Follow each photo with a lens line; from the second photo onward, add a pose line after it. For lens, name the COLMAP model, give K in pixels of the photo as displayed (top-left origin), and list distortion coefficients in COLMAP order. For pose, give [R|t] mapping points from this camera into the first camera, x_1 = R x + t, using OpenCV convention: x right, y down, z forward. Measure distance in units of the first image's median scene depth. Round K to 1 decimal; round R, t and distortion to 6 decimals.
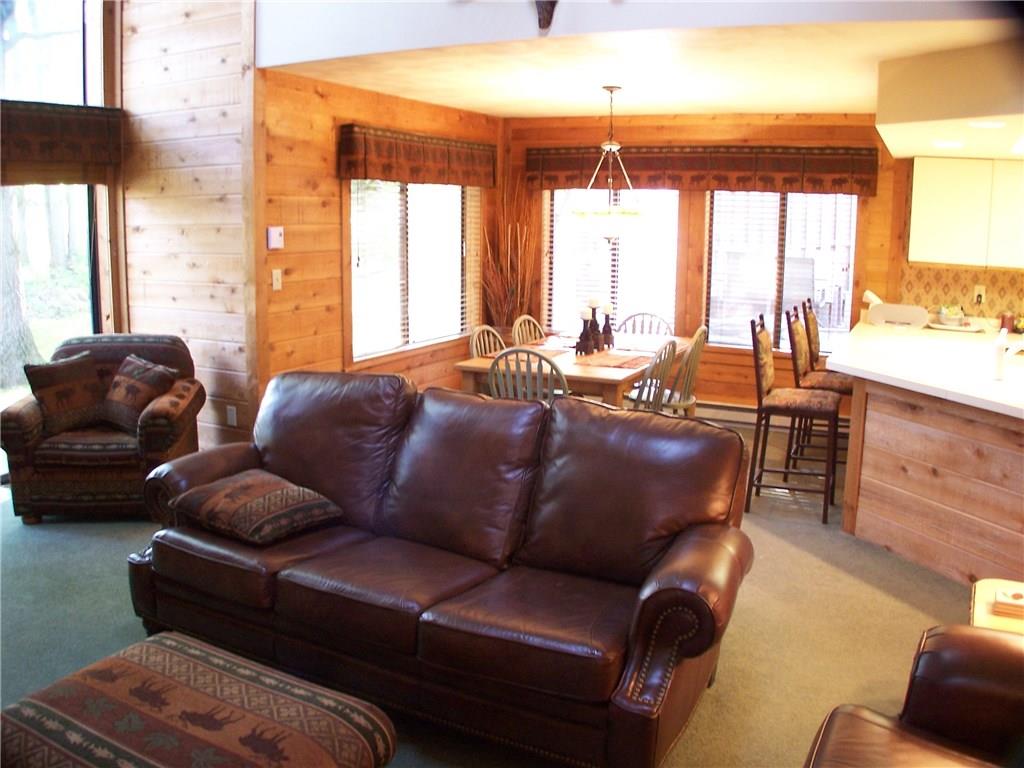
lens RADIAL K [[890.3, 0, 506.1], [0, 890.3, 402.8], [0, 0, 1]] dist [-0.241897, 0.099355]
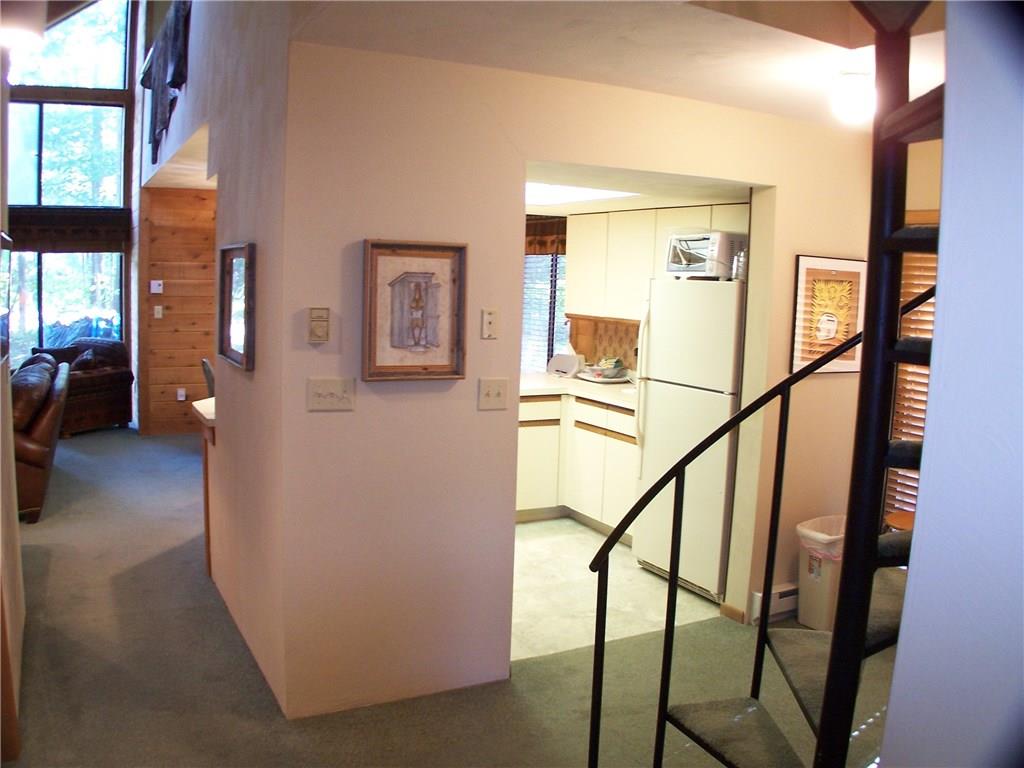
lens RADIAL K [[890.3, 0, 508.9], [0, 890.3, 380.1], [0, 0, 1]] dist [-0.241897, 0.099355]
pose [[0.813466, 0.082435, -0.575740, 1.058942], [-0.138038, 0.988985, -0.053430, -0.015289], [0.564994, 0.122937, 0.815885, 0.051819]]
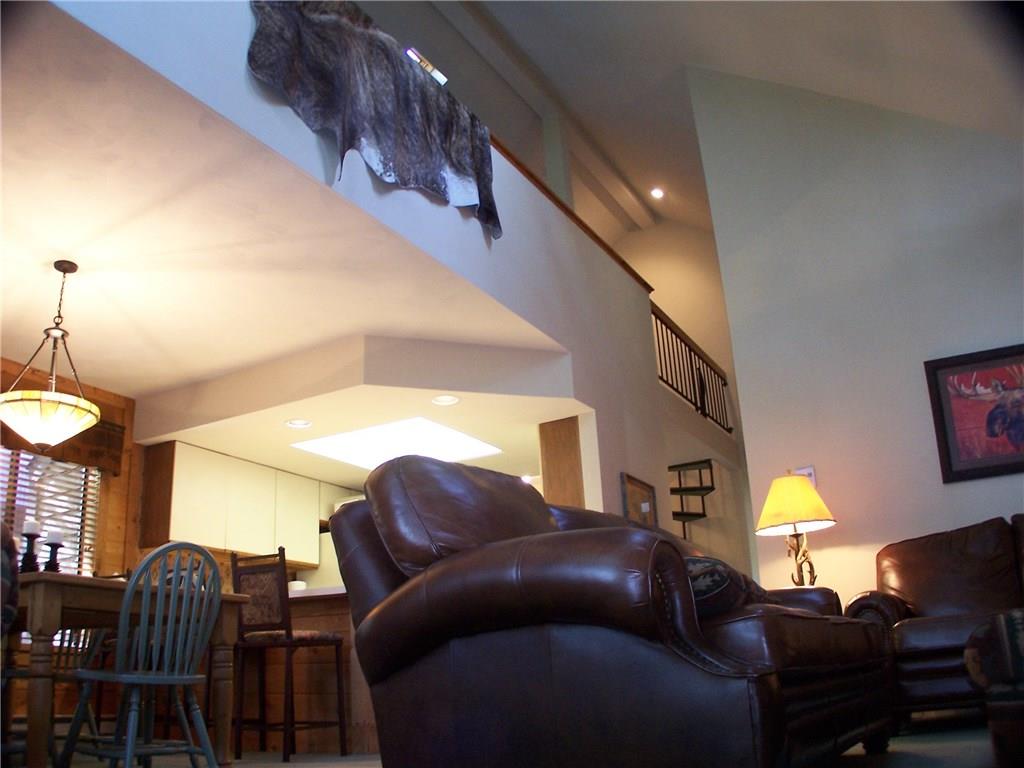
lens RADIAL K [[890.3, 0, 515.1], [0, 890.3, 384.1], [0, 0, 1]] dist [-0.241897, 0.099355]
pose [[0.043257, 0.307667, 0.950510, -0.517001], [0.250668, 0.917625, -0.308430, 0.075920], [-0.967106, 0.251605, -0.037429, 0.581846]]
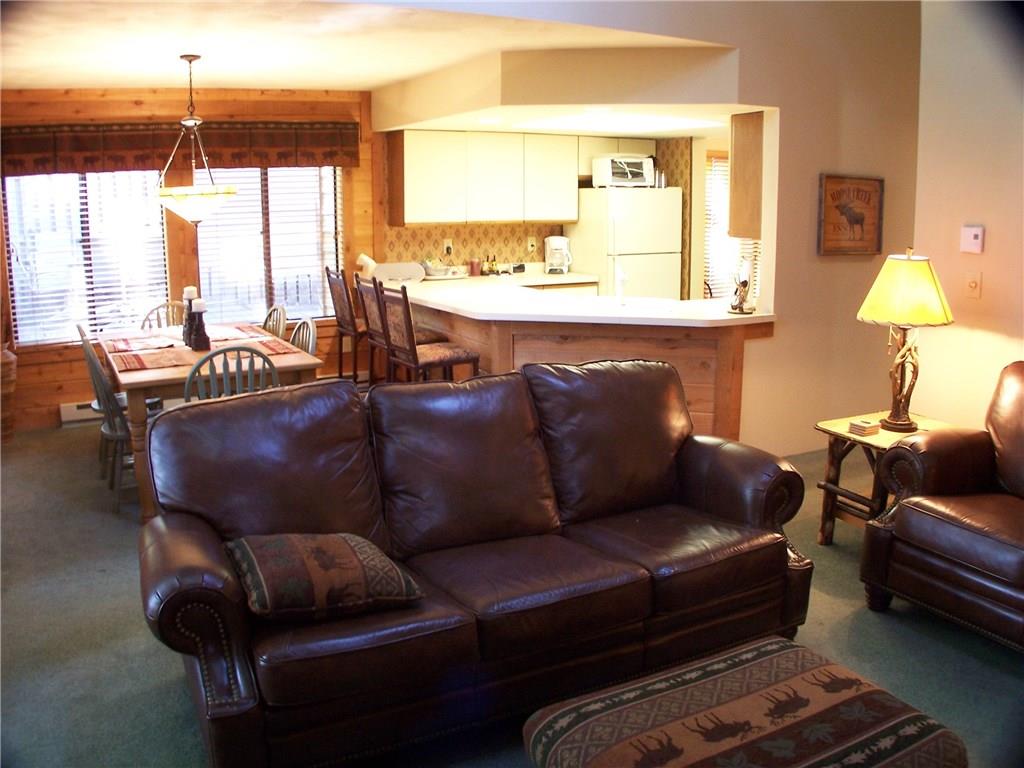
lens RADIAL K [[890.3, 0, 511.4], [0, 890.3, 388.2], [0, 0, 1]] dist [-0.241897, 0.099355]
pose [[0.566405, -0.185894, 0.802887, -0.414636], [0.176929, 0.978941, 0.101840, -0.046791], [-0.804911, 0.084371, 0.587367, 0.212578]]
